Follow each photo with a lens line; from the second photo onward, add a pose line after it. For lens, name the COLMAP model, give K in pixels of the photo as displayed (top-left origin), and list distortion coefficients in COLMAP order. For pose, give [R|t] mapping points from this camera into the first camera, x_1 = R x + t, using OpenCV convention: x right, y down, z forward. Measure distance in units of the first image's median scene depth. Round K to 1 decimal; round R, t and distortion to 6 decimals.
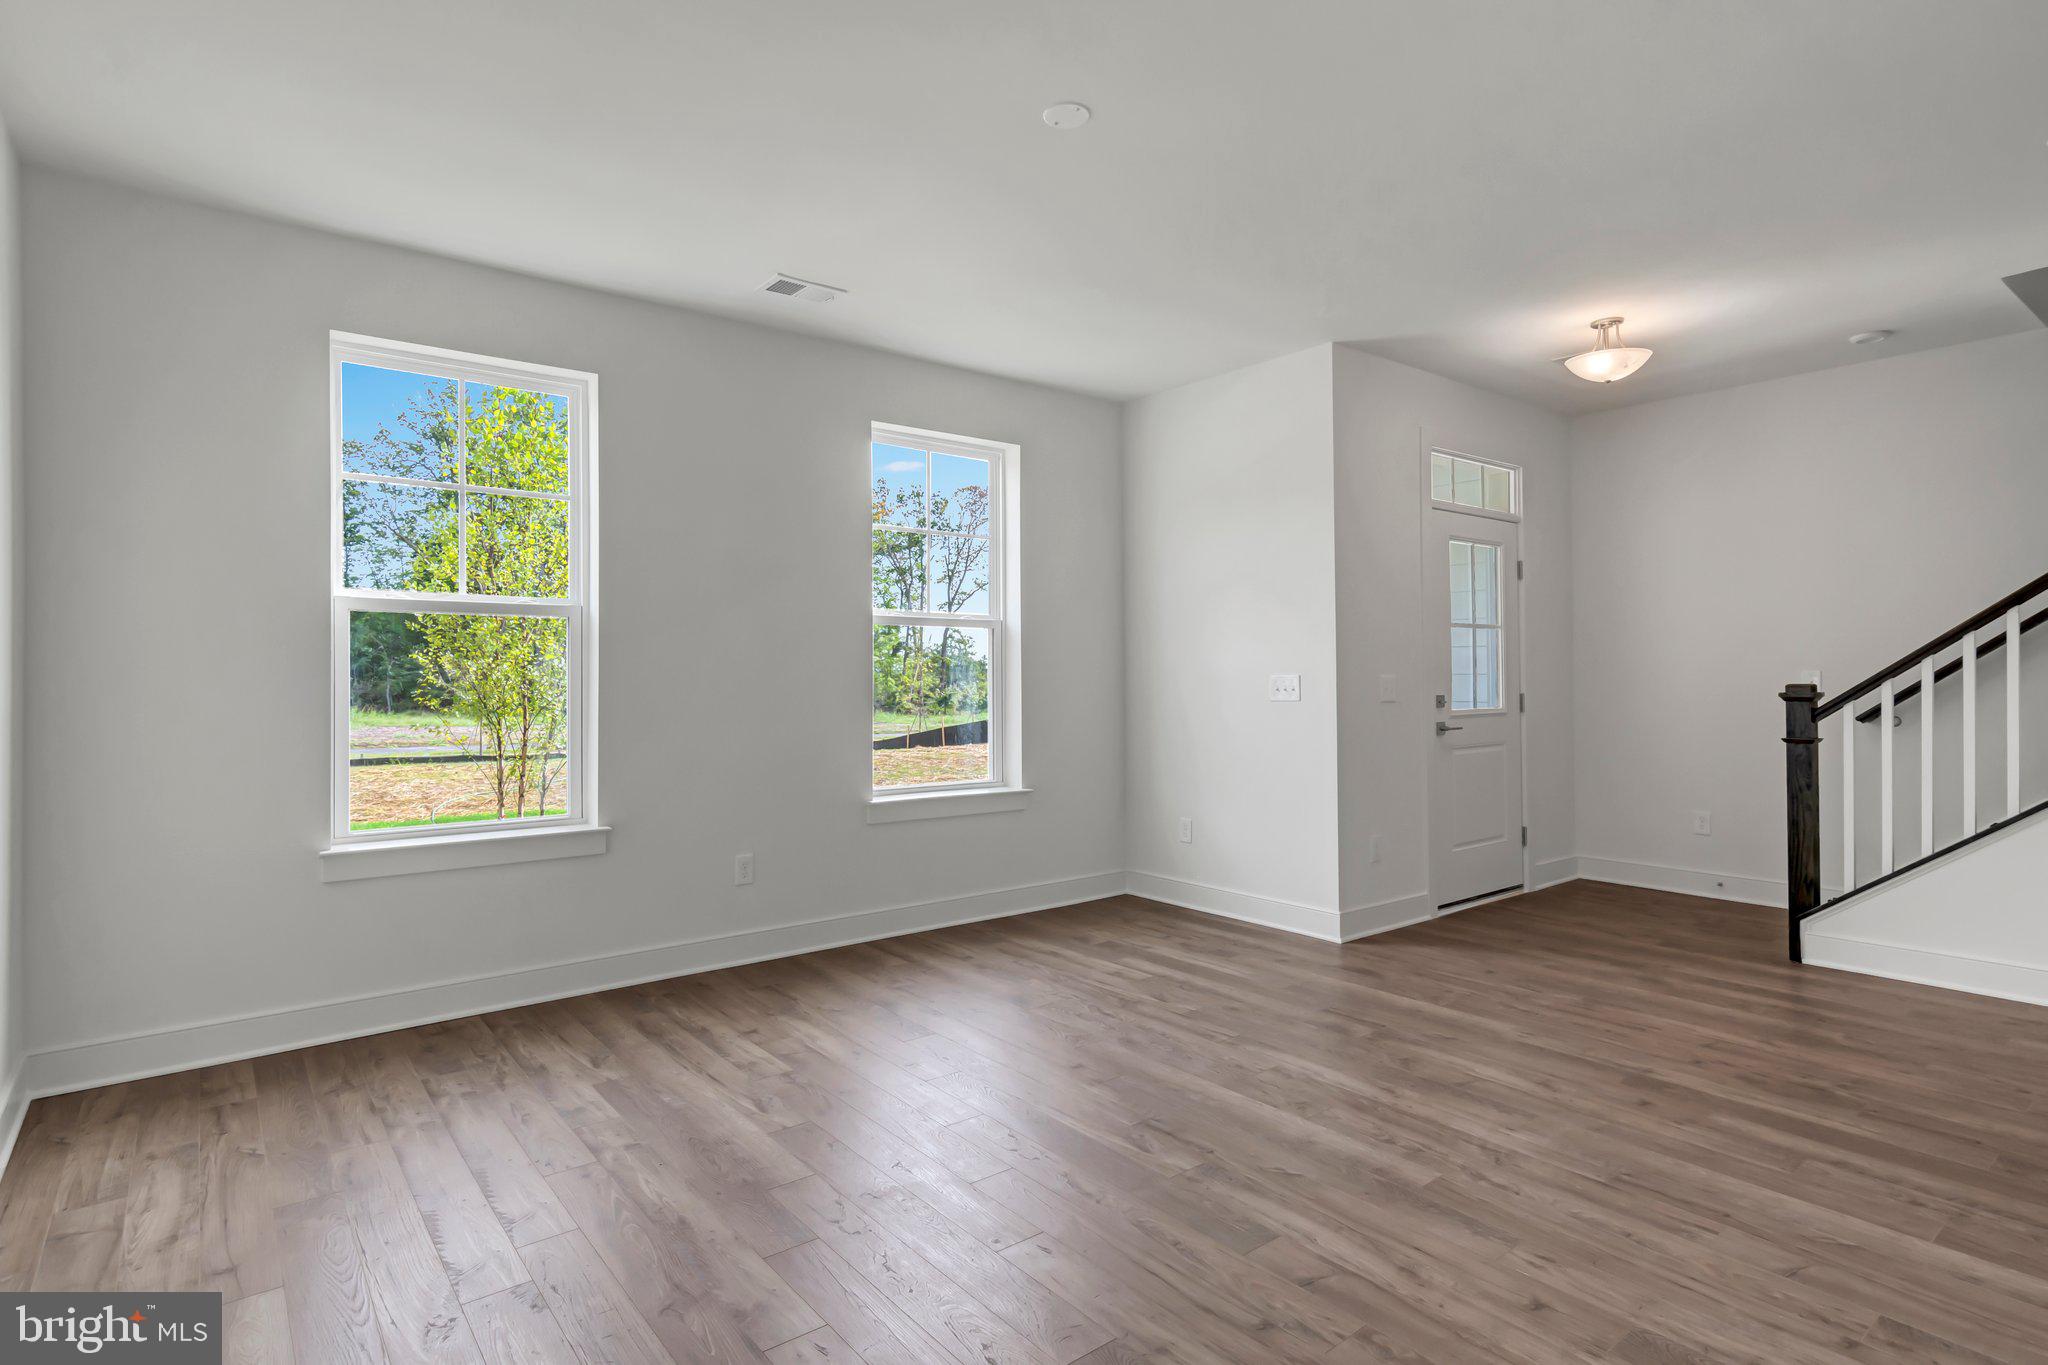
lens RADIAL K [[1049.7, 0, 1016.6], [0, 1049.7, 673.2], [0, 0, 1]] dist [0.000600, -0.003486]
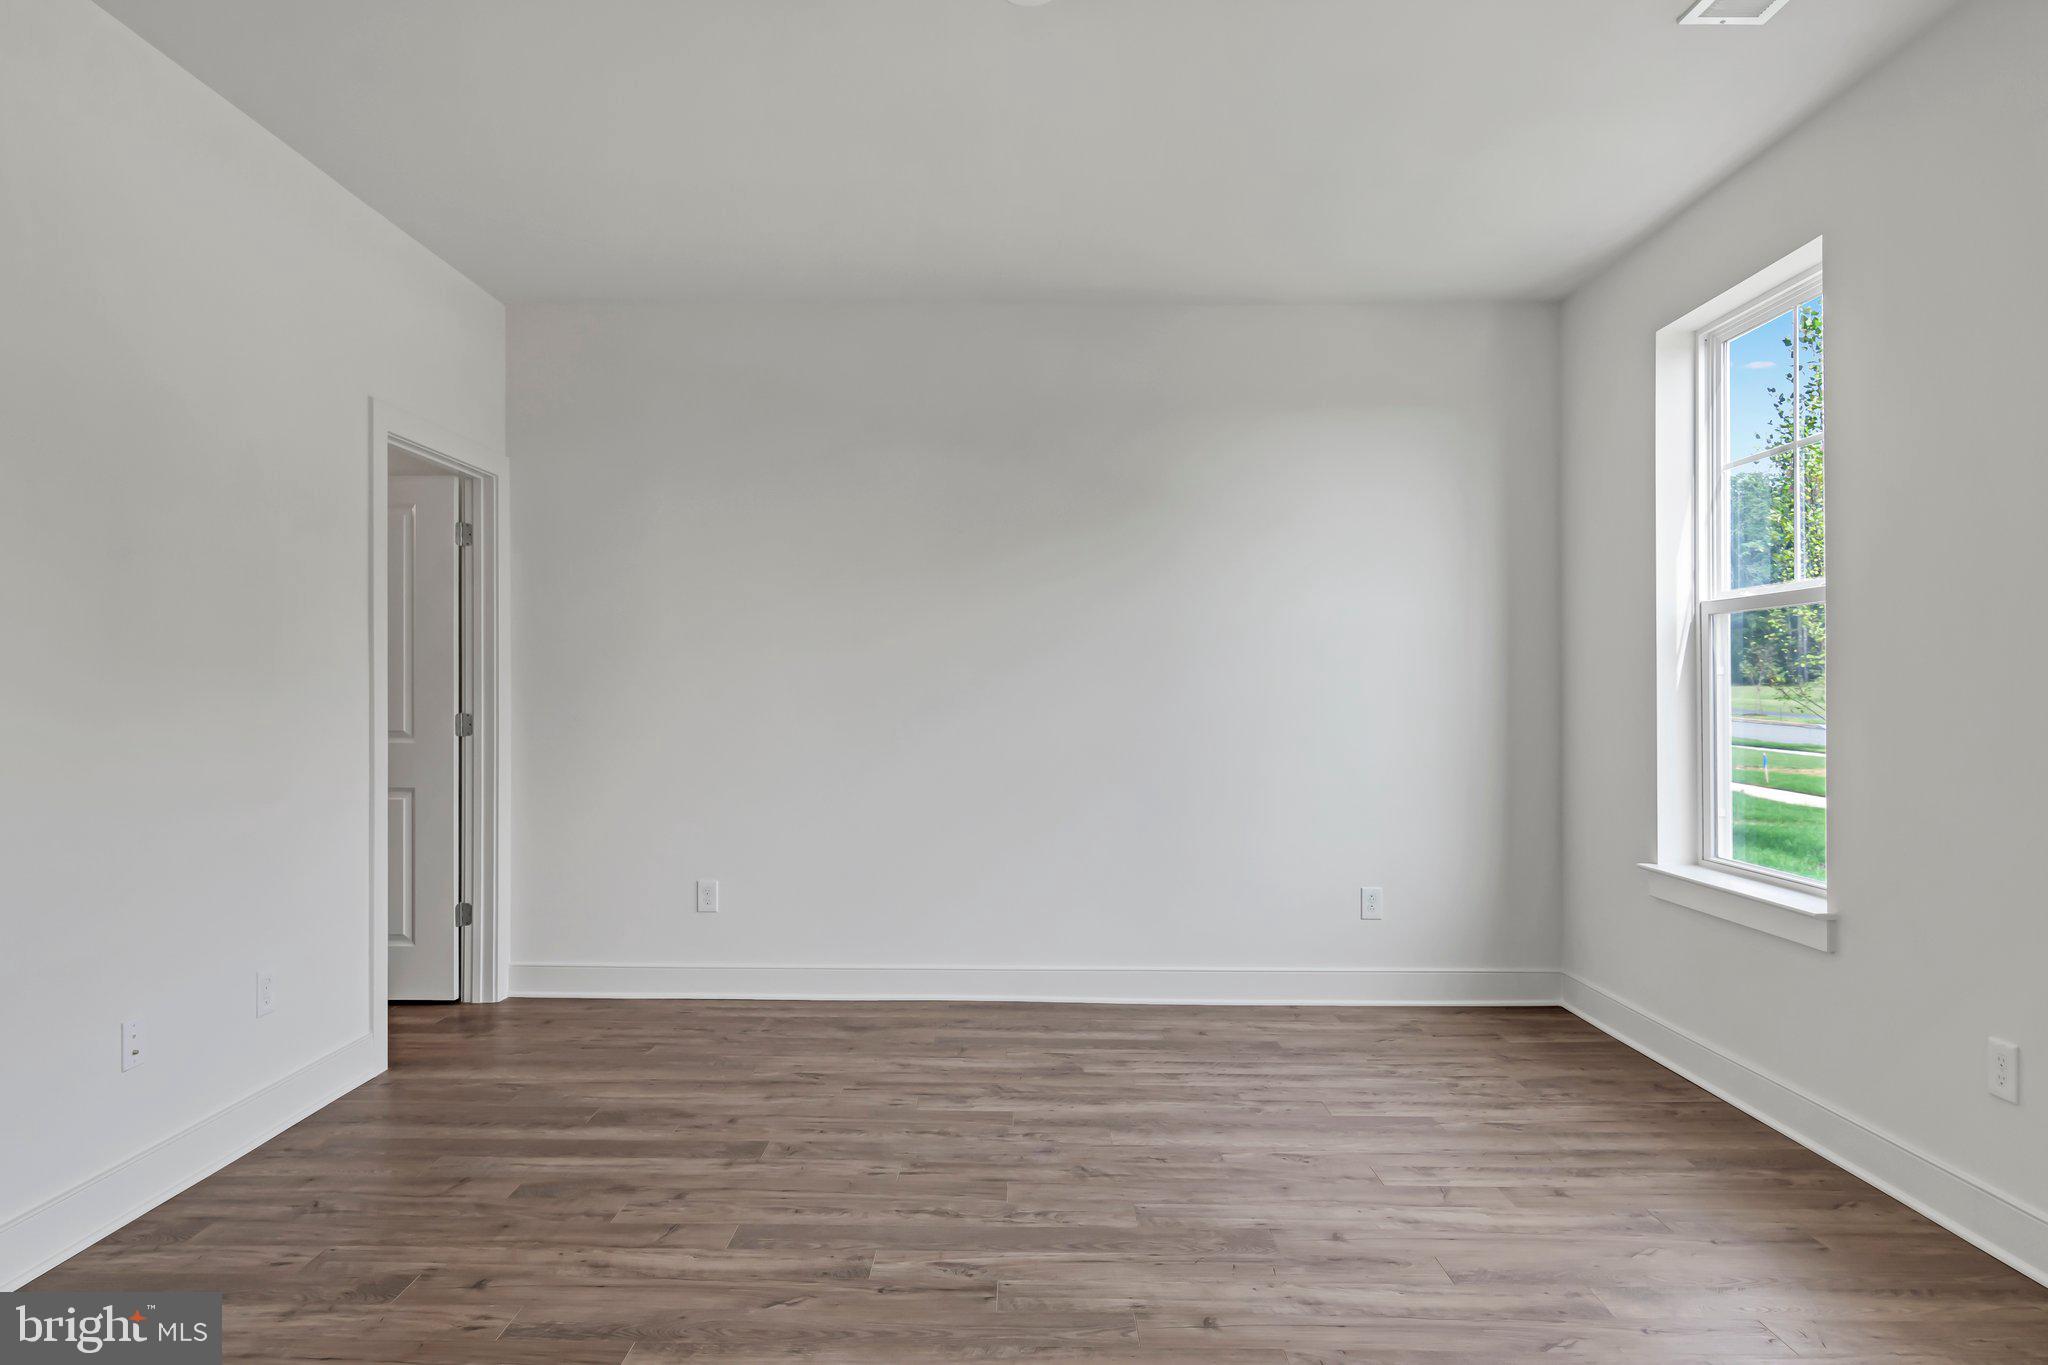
lens RADIAL K [[1320.7, 0, 1018.9], [0, 1320.7, 682.9], [0, 0, 1]] dist [0.003497, 0.006545]
pose [[-0.641891, -0.000372, -0.766796, 0.984397], [0.006468, 0.999962, -0.005900, 0.000055], [0.766768, -0.008747, -0.641864, 1.915370]]
